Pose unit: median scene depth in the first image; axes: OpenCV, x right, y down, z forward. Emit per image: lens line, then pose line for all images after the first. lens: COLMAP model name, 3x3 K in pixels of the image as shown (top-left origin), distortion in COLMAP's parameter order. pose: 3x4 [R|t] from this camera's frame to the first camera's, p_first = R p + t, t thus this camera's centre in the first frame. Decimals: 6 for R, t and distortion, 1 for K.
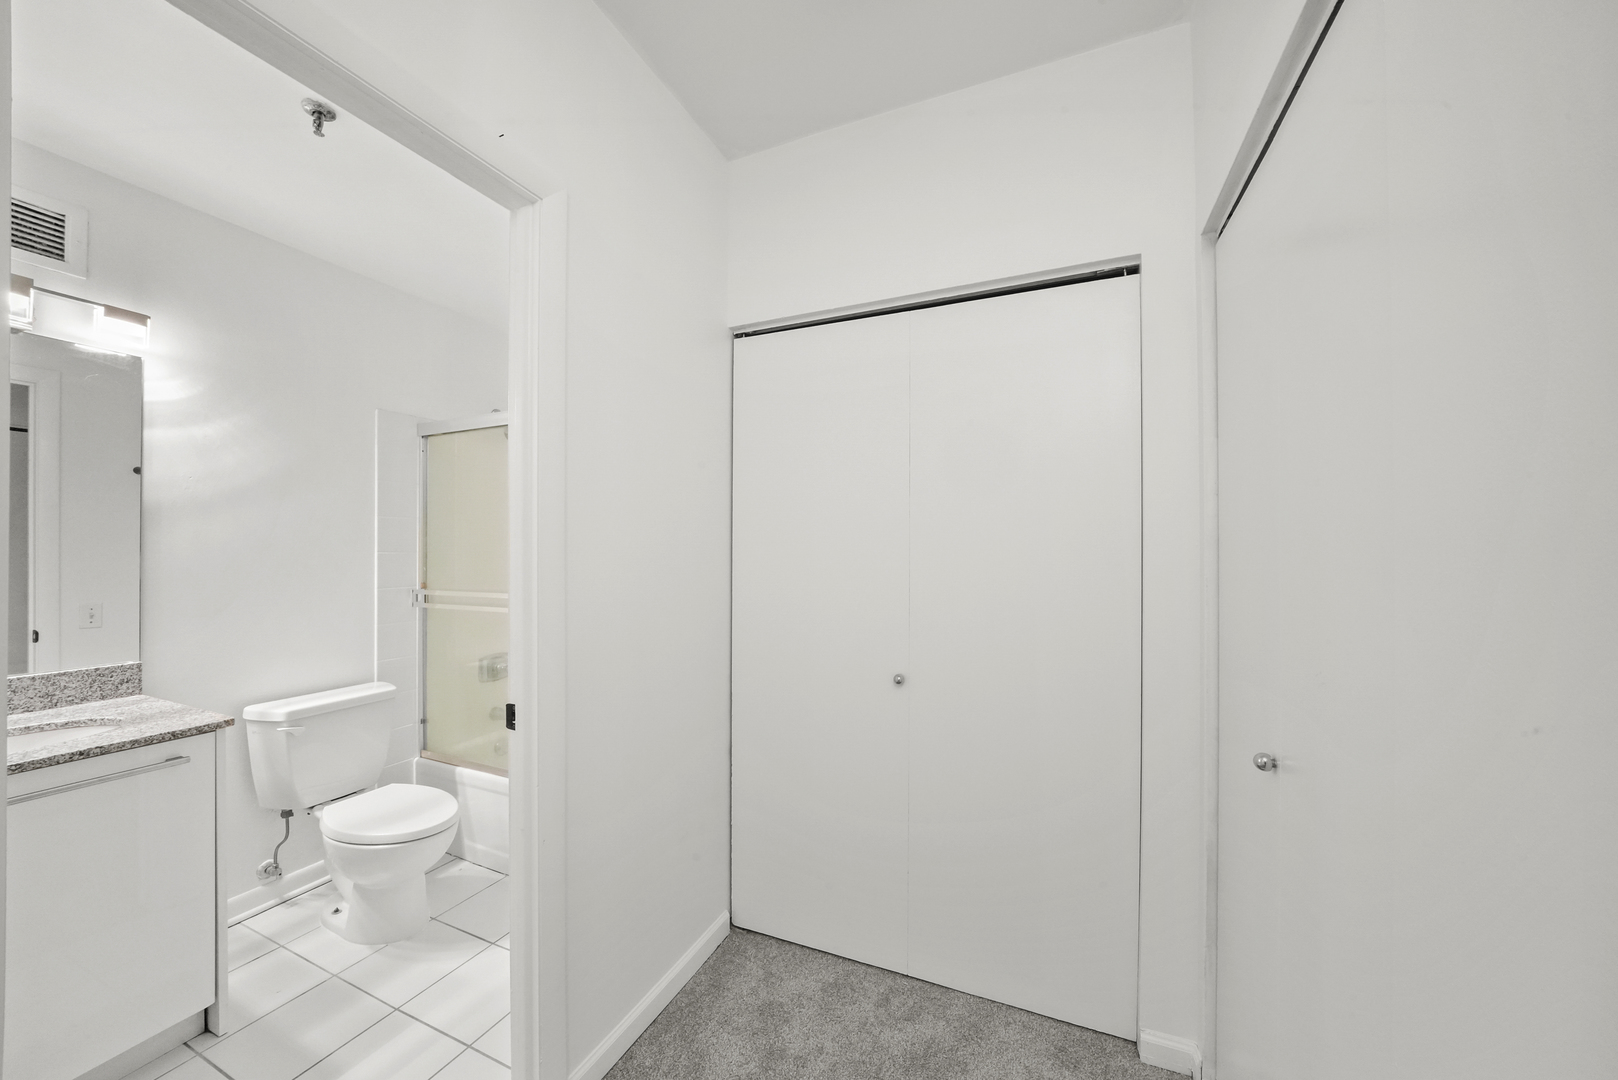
lens RADIAL K [[570.2, 0, 802.3], [0, 570.2, 546.6], [0, 0, 1]] dist [-0.021313, 0.004136]
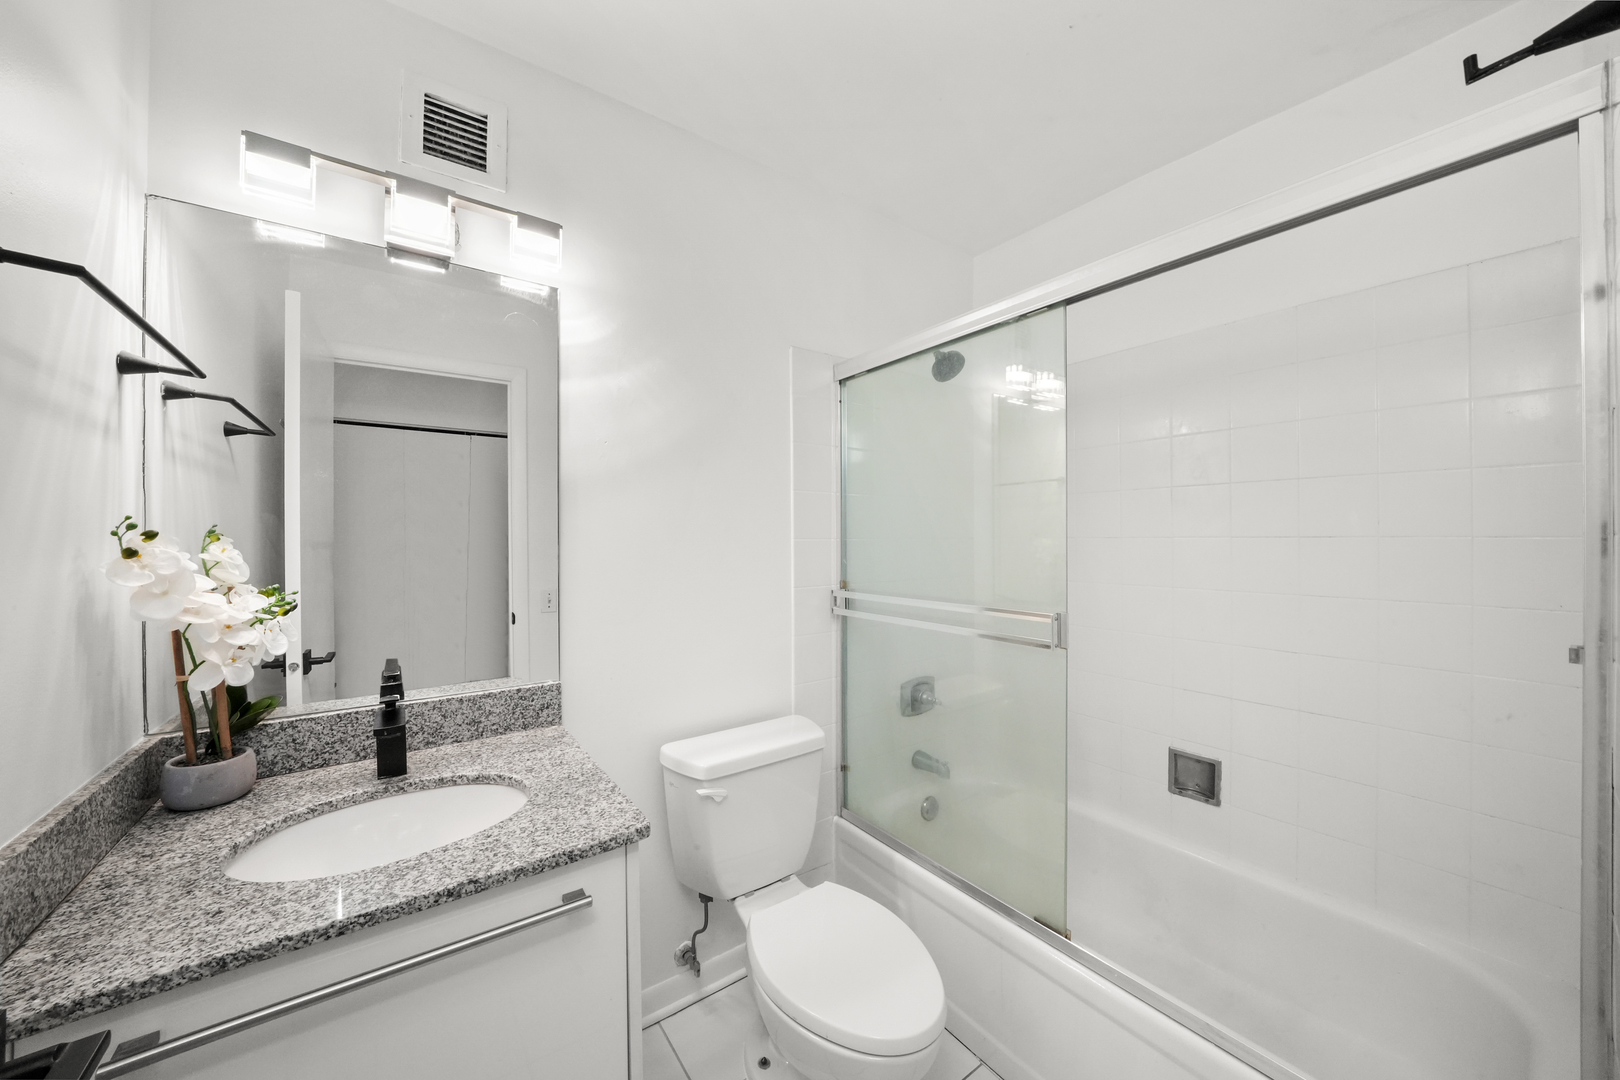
lens RADIAL K [[562.8, 0, 810.0], [0, 562.8, 540.0], [0, 0, 1]] dist [-0.029804, 0.004747]
pose [[0.867717, -0.000327, -0.497058, -0.505033], [0.006425, 0.999924, 0.010559, 0.003890], [0.497017, -0.012356, 0.867653, 0.507497]]
